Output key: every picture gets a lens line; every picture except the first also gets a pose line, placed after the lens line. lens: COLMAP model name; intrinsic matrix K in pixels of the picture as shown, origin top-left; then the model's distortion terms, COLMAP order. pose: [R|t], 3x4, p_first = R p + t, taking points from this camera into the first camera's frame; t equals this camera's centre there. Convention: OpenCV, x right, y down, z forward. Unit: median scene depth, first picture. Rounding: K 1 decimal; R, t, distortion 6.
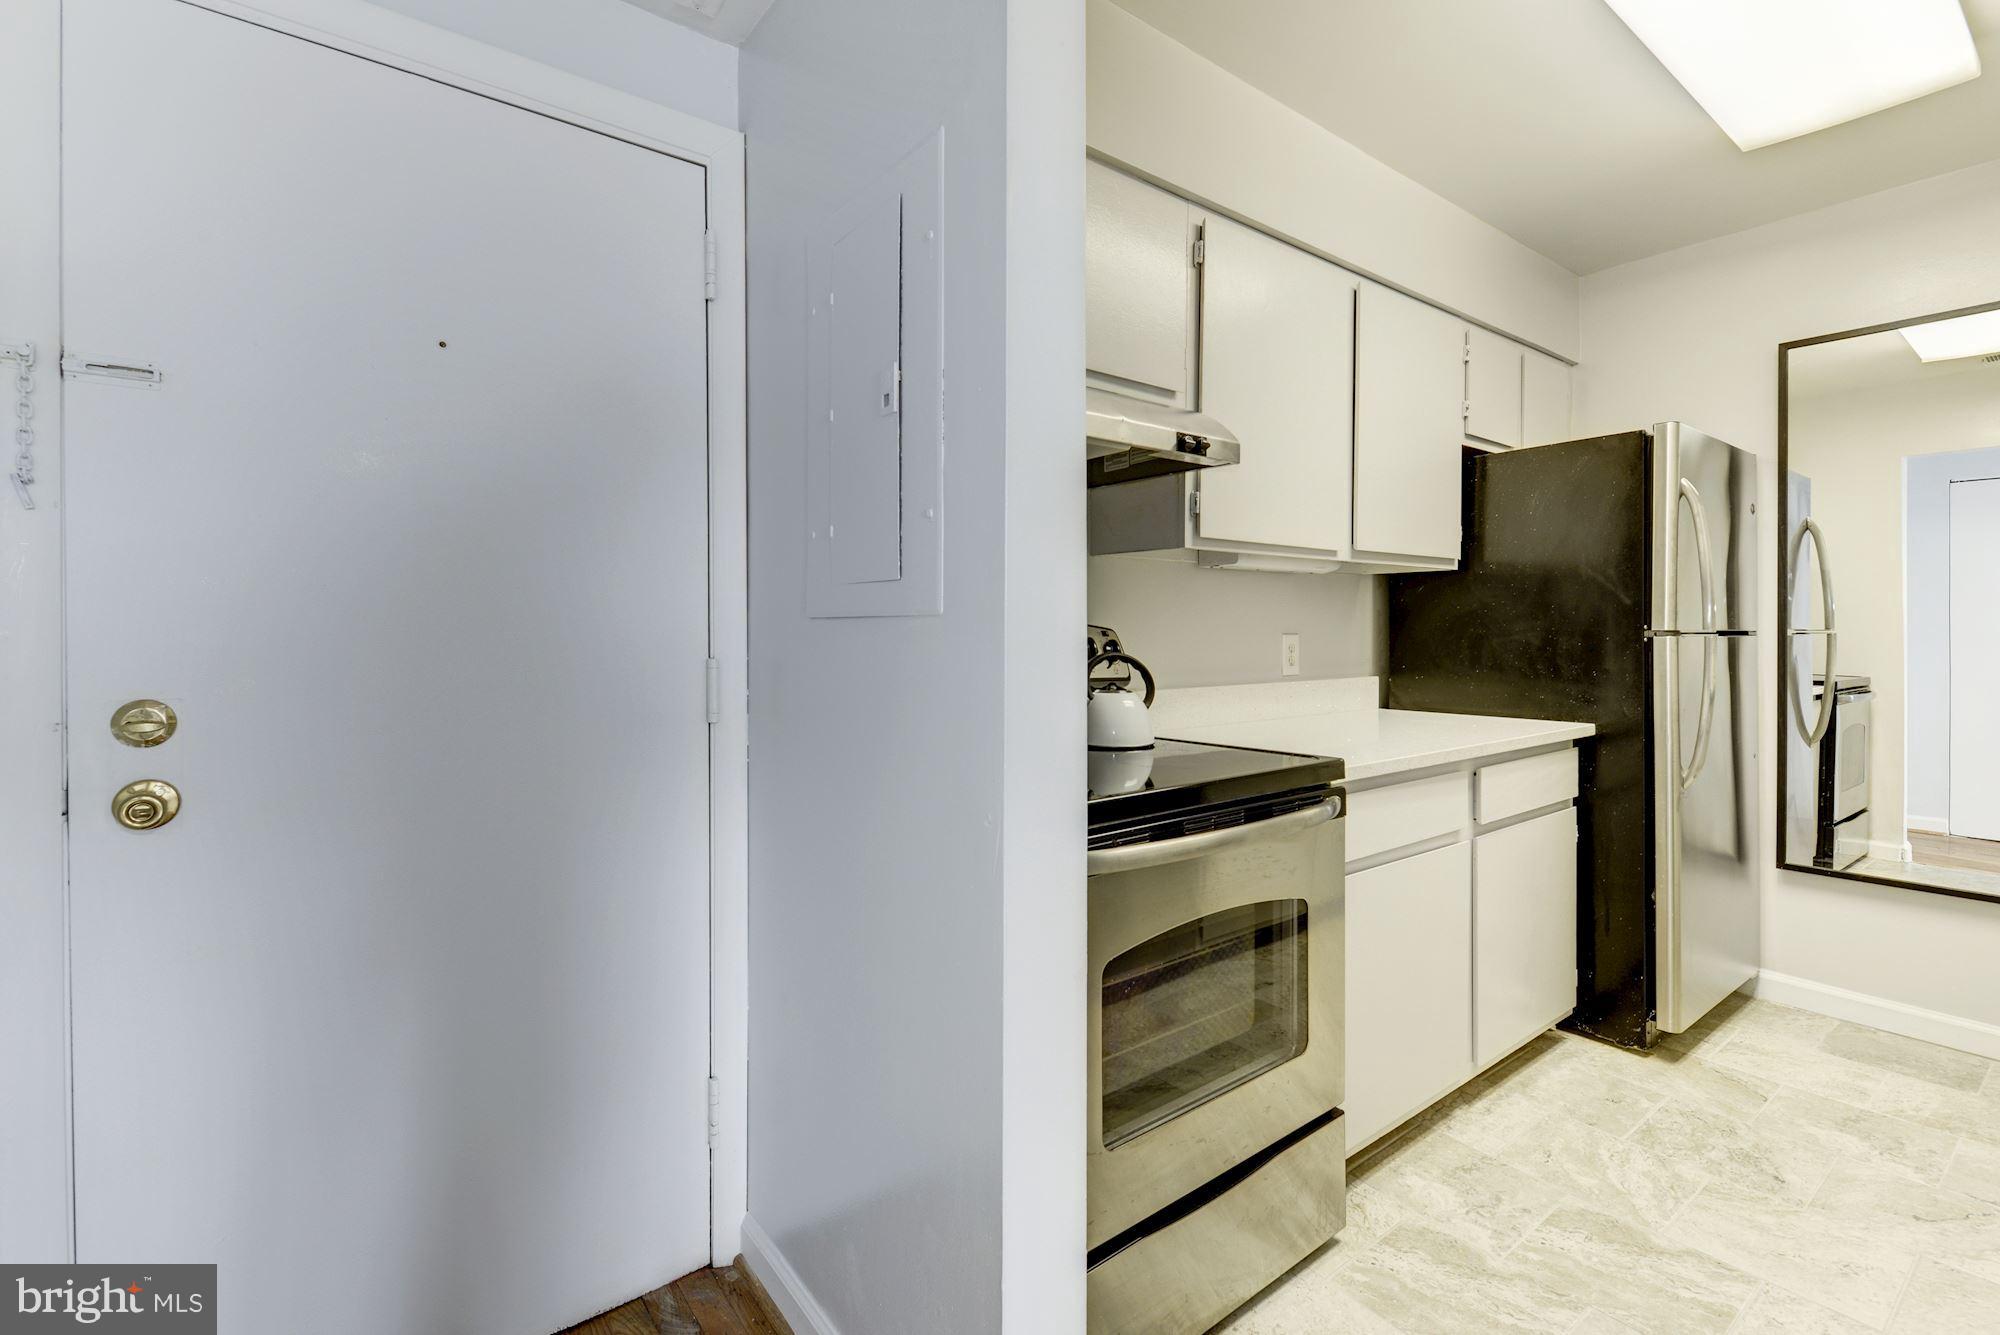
lens RADIAL K [[902.0, 0, 993.4], [0, 902.0, 656.4], [0, 0, 1]] dist [0.017905, -0.010052]
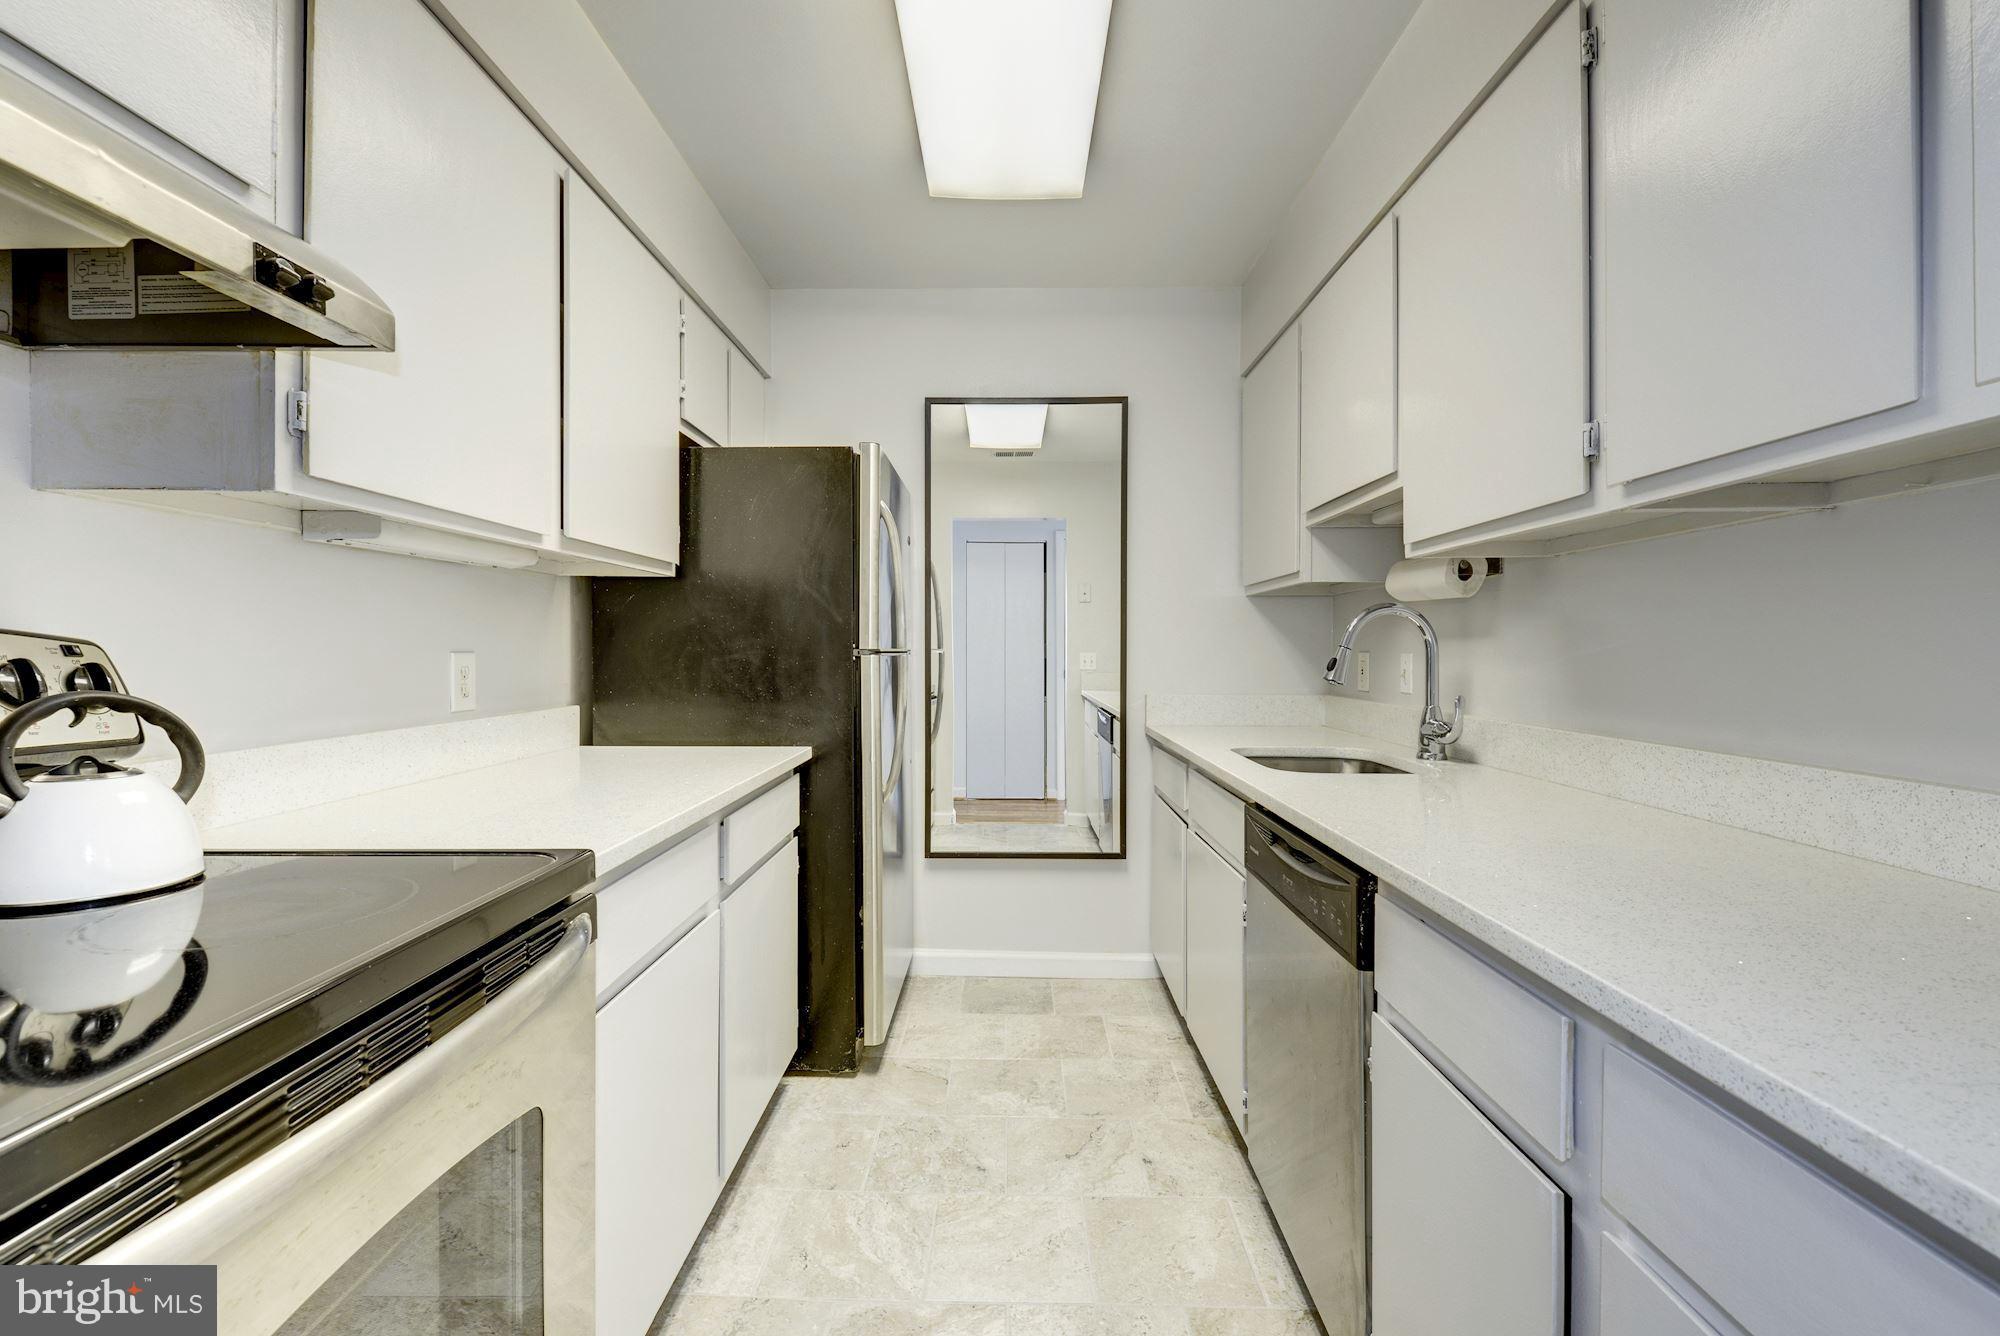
lens RADIAL K [[902.0, 0, 993.4], [0, 902.0, 656.9], [0, 0, 1]] dist [0.017905, -0.010052]
pose [[0.634971, -0.002955, 0.772531, 0.050550], [0.017623, 0.999788, -0.010661, -0.006776], [-0.772335, 0.020384, 0.634888, 0.254202]]
